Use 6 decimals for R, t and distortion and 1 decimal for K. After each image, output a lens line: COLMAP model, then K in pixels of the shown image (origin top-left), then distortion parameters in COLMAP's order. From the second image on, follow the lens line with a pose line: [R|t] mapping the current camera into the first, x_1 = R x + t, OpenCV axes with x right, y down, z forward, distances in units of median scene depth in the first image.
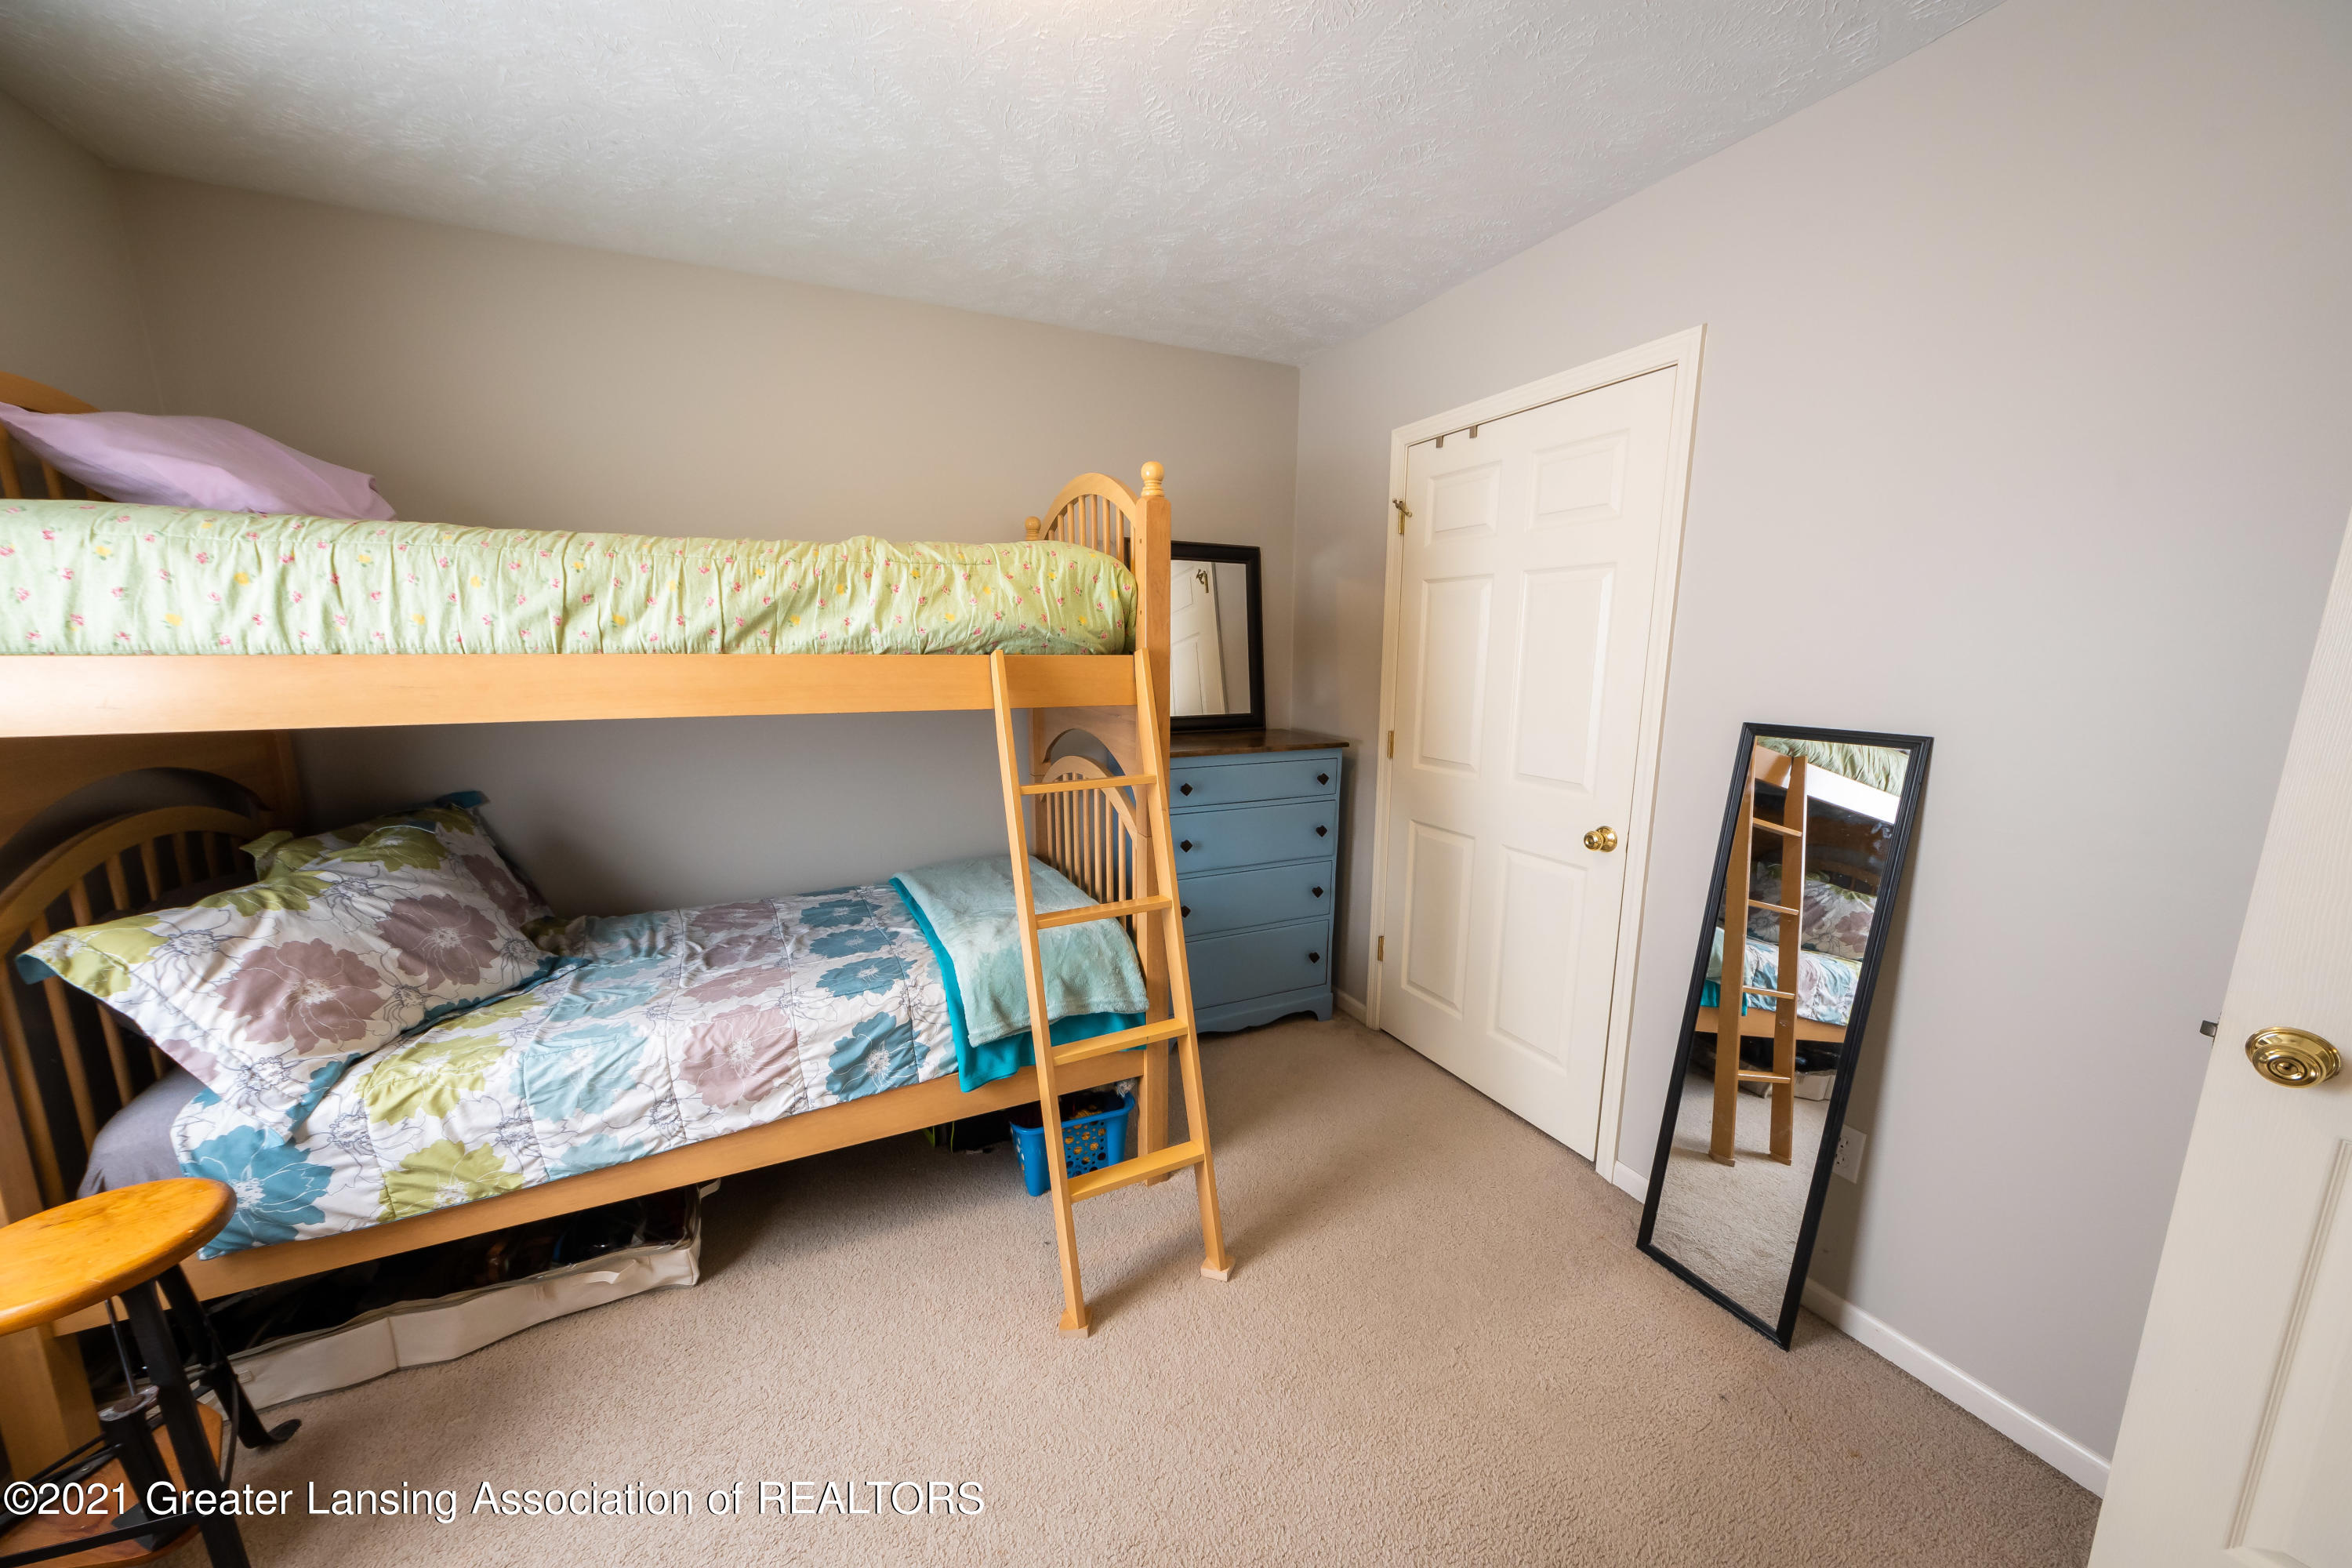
lens RADIAL K [[838.4, 0, 1182.9], [0, 838.4, 805.4], [0, 0, 1]] dist [0.001081, -0.001486]
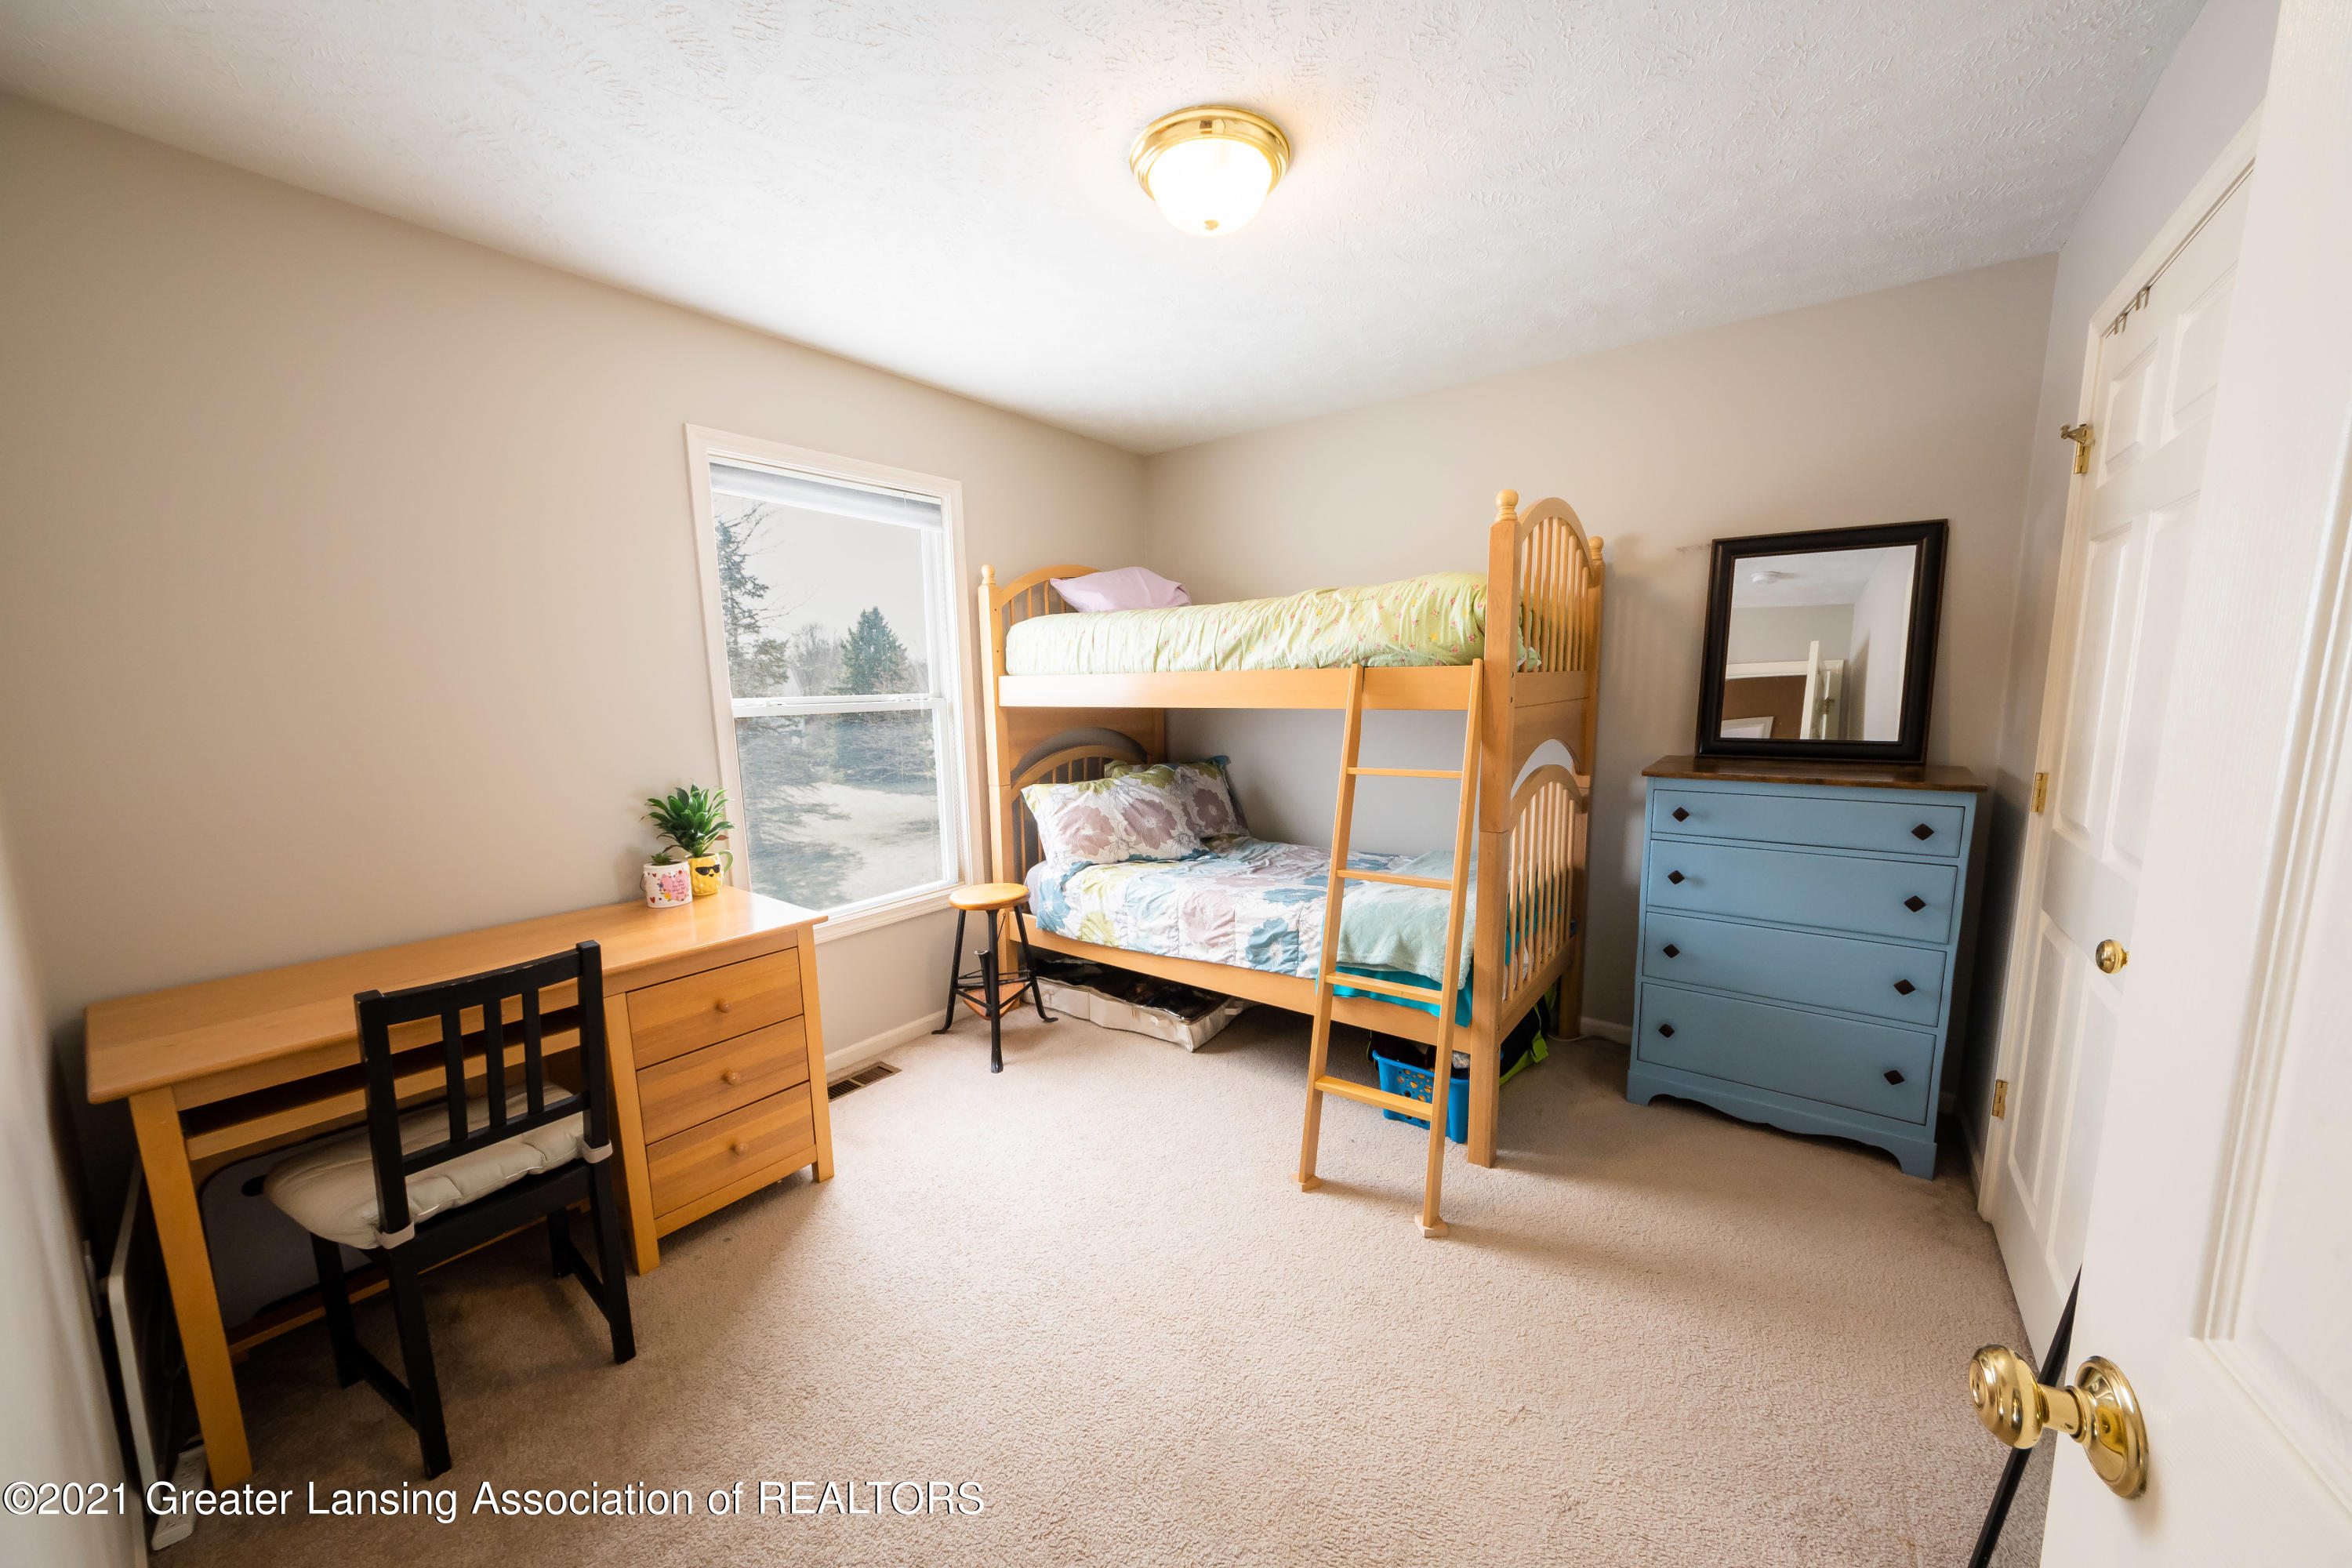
lens RADIAL K [[838.4, 0, 1182.9], [0, 838.4, 805.4], [0, 0, 1]] dist [0.001081, -0.001486]
pose [[0.453475, 0.117396, -0.883504, 0.843937], [-0.149790, 0.987226, 0.054296, 0.003662], [0.878592, 0.107719, 0.465267, 0.167545]]
